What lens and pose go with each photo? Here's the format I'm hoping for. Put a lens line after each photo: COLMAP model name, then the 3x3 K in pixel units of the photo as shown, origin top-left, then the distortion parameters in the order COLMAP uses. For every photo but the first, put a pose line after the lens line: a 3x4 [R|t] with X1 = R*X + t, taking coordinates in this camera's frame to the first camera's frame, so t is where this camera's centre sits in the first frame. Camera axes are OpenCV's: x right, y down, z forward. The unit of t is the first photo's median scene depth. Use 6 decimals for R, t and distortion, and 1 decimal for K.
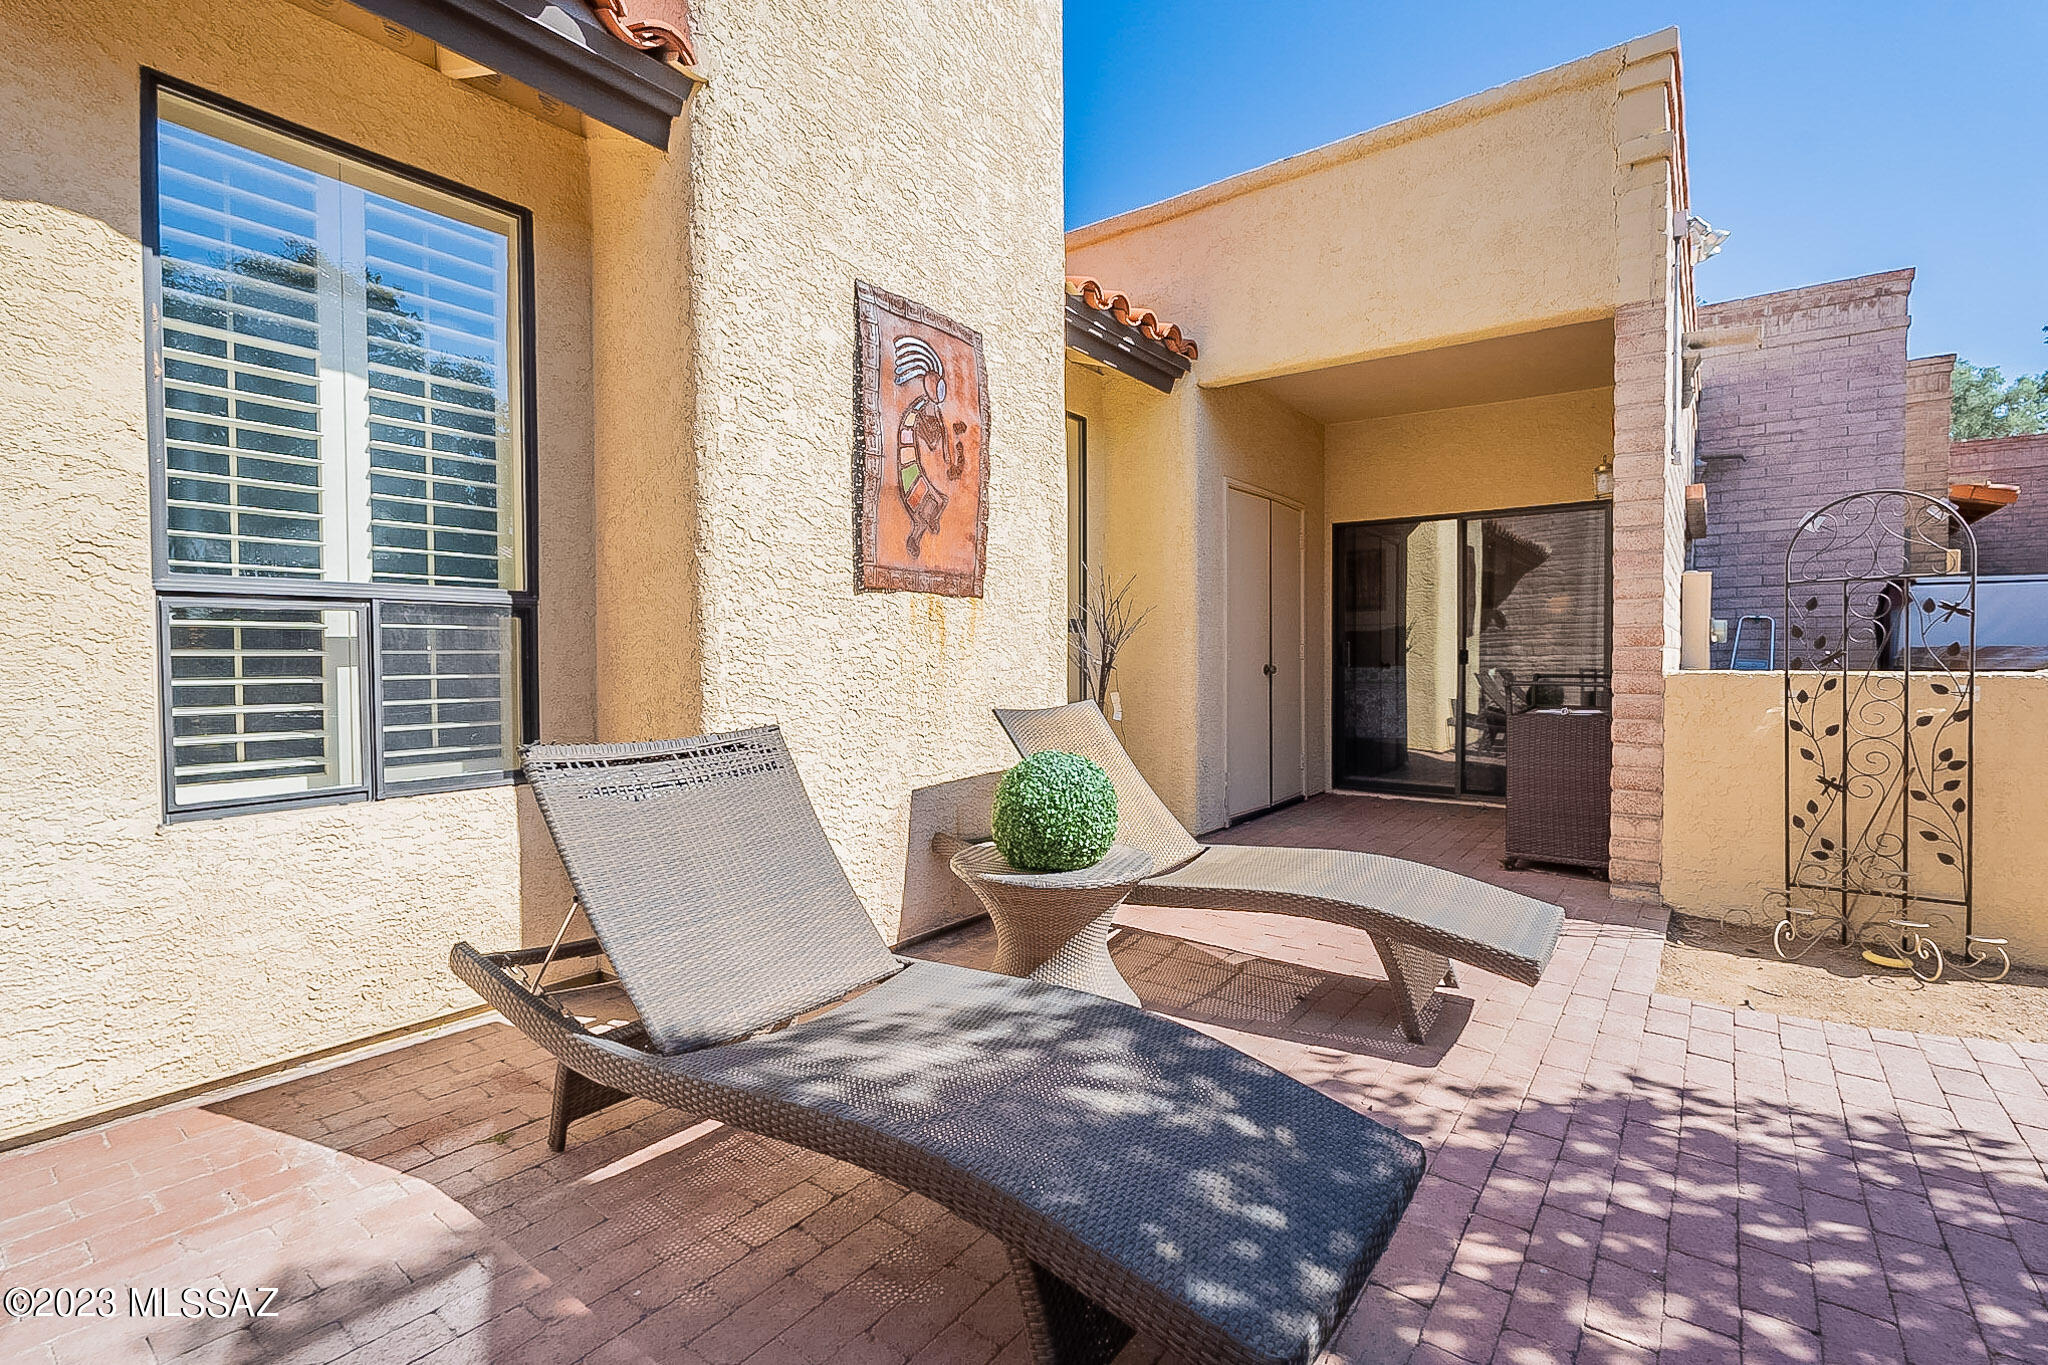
lens RADIAL K [[928.0, 0, 1017.3], [0, 928.0, 676.9], [0, 0, 1]] dist [-0.001244, -0.000750]
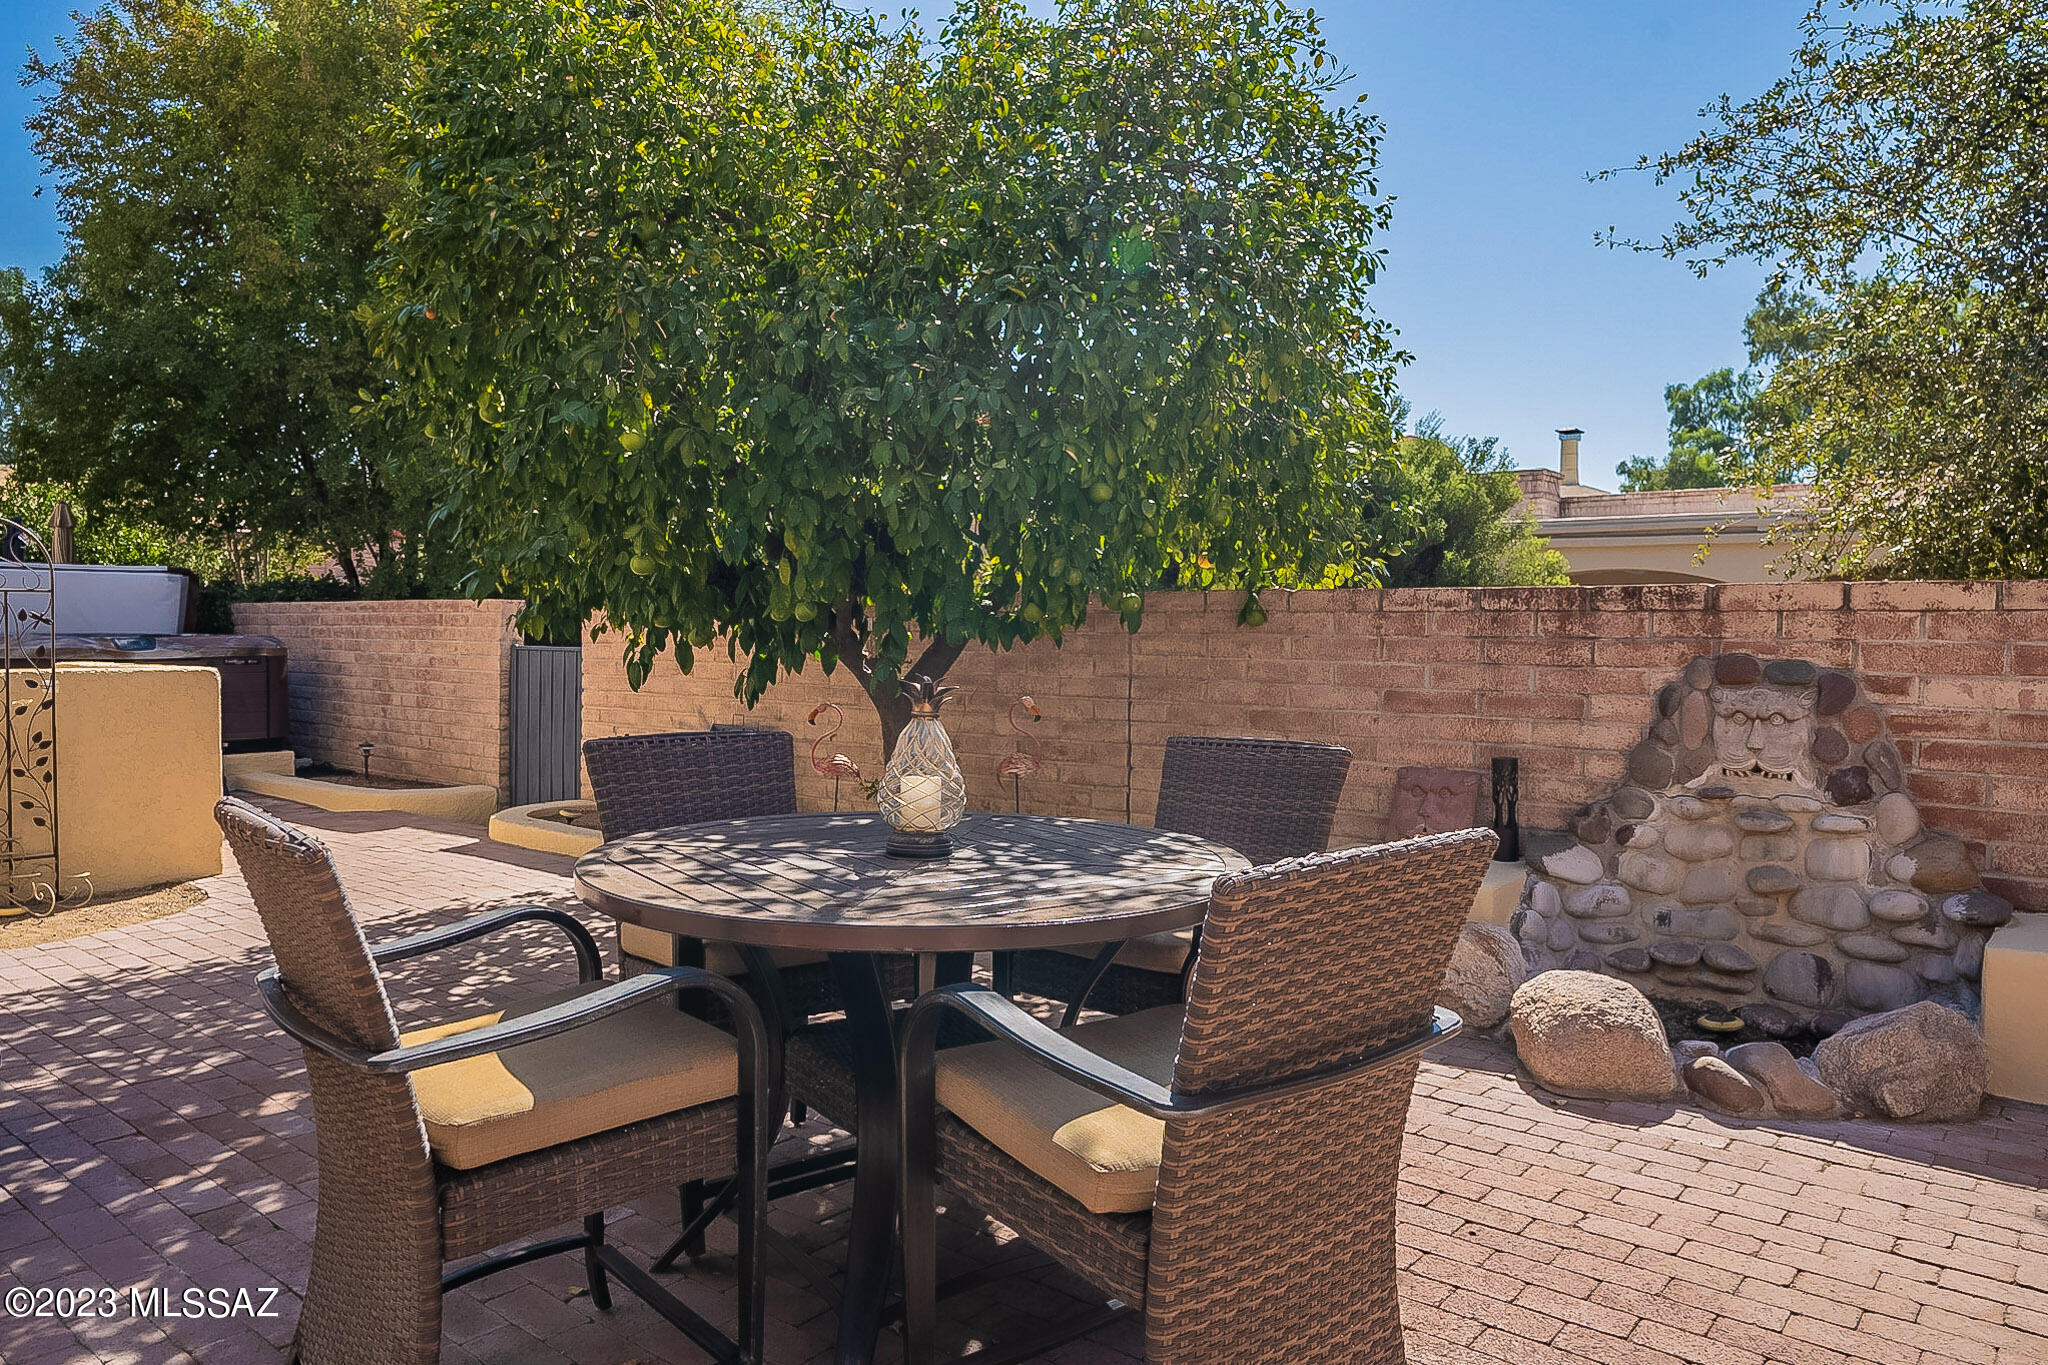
lens RADIAL K [[1388.9, 0, 1027.7], [0, 1388.9, 683.0], [0, 0, 1]] dist [-0.007896, -0.001841]
pose [[0.050734, -0.033080, 0.998164, -0.736095], [0.010406, 0.999415, 0.032593, -0.032720], [-0.998658, 0.008734, 0.051048, -0.393445]]
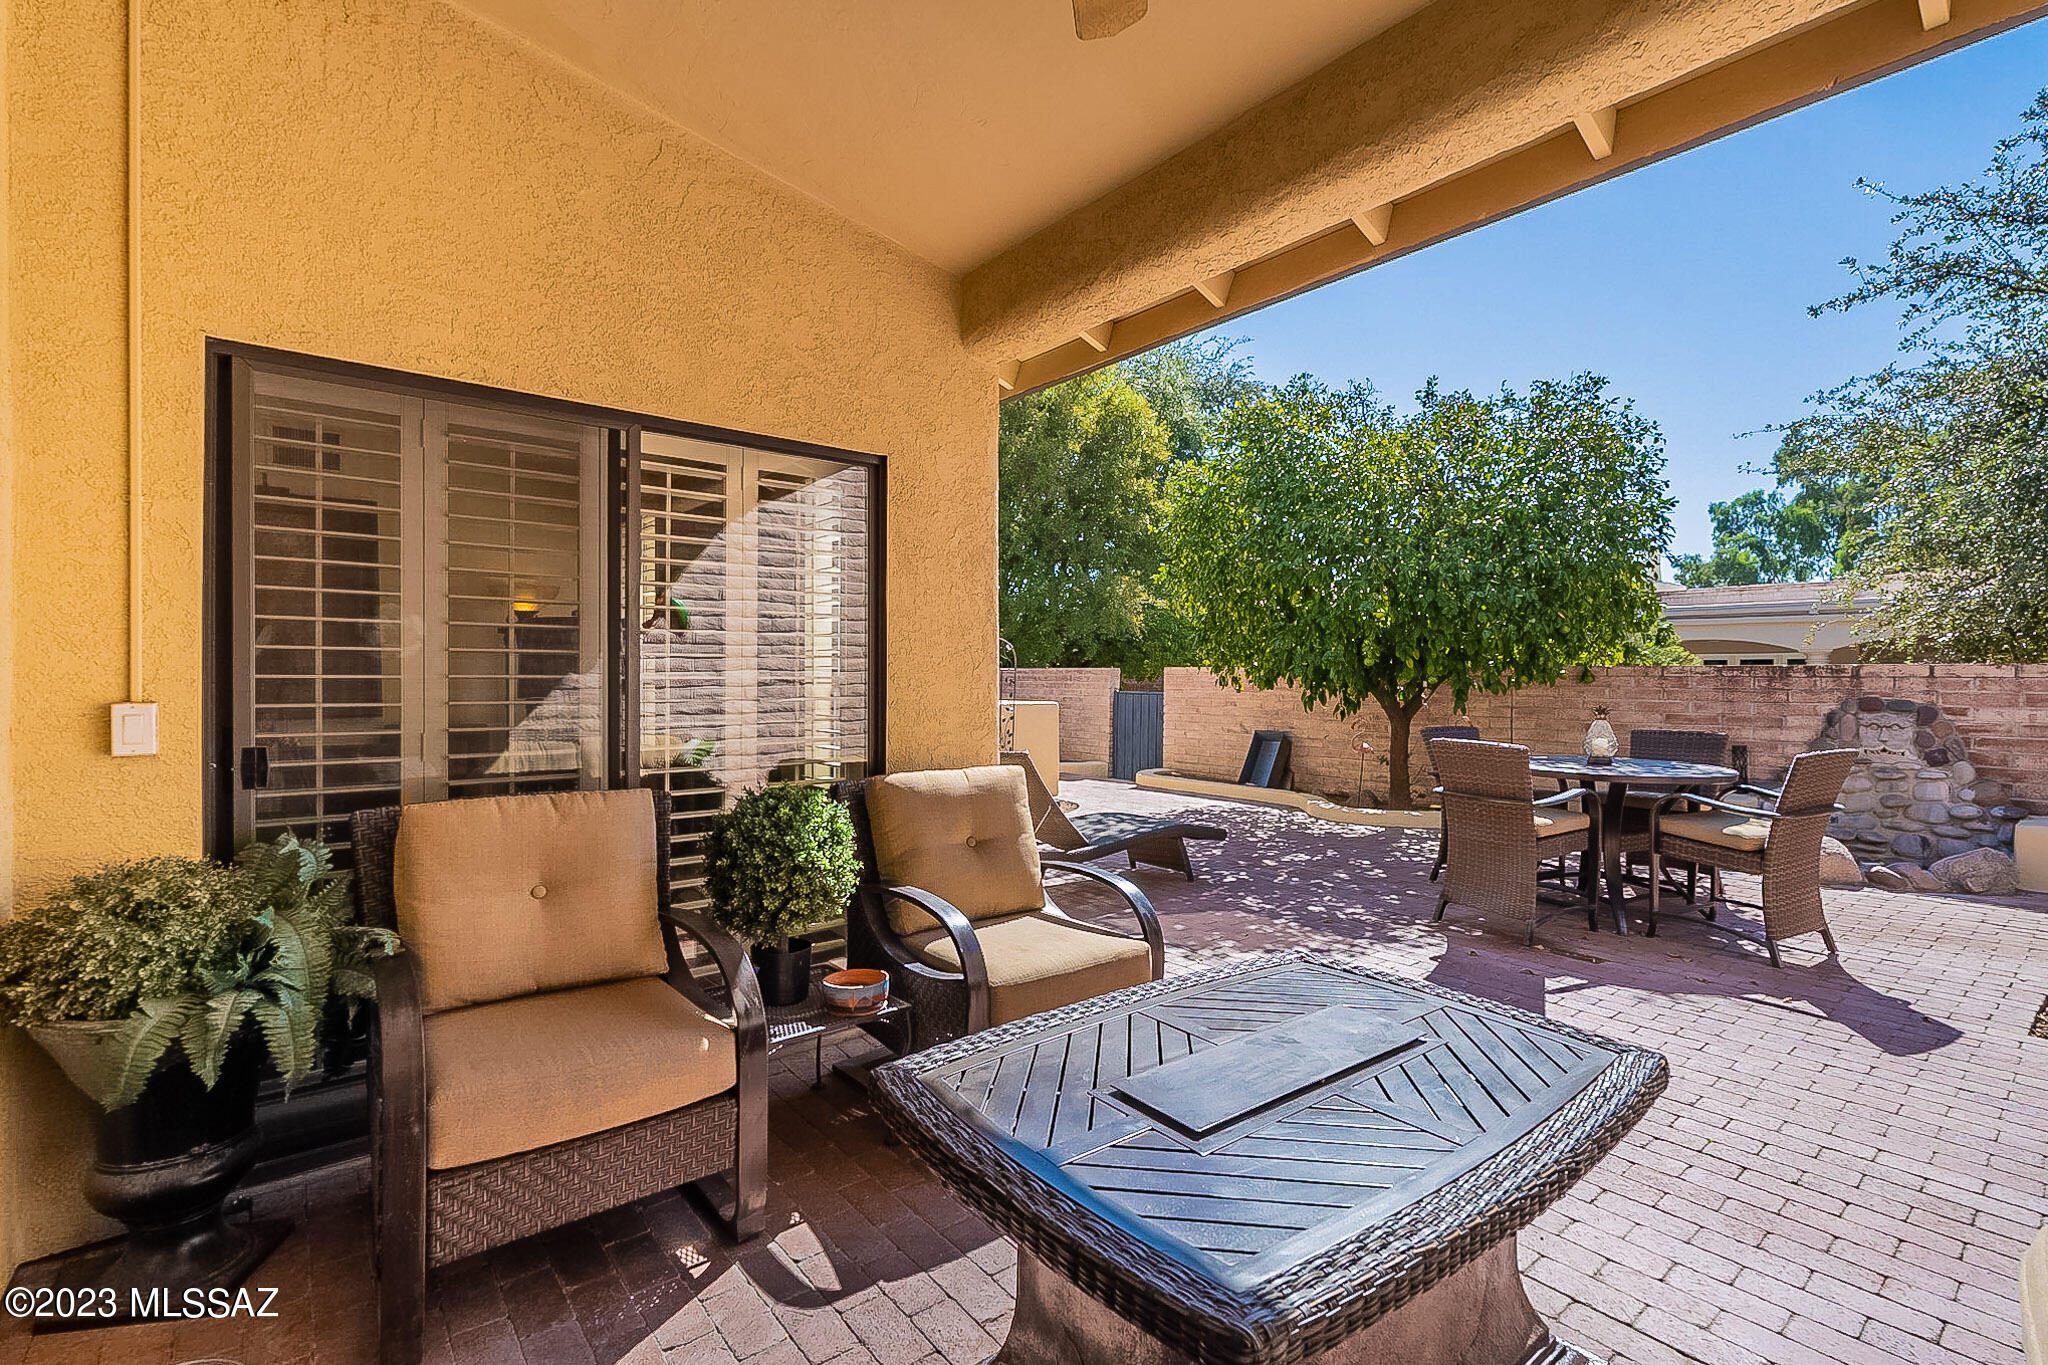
lens RADIAL K [[928.0, 0, 1017.9], [0, 928.0, 682.5], [0, 0, 1]] dist [-0.001244, -0.000750]
pose [[0.246412, -0.001245, 0.969164, -1.723617], [0.013112, 0.999912, -0.002049, -0.061387], [-0.969076, 0.013212, 0.246407, 0.269389]]
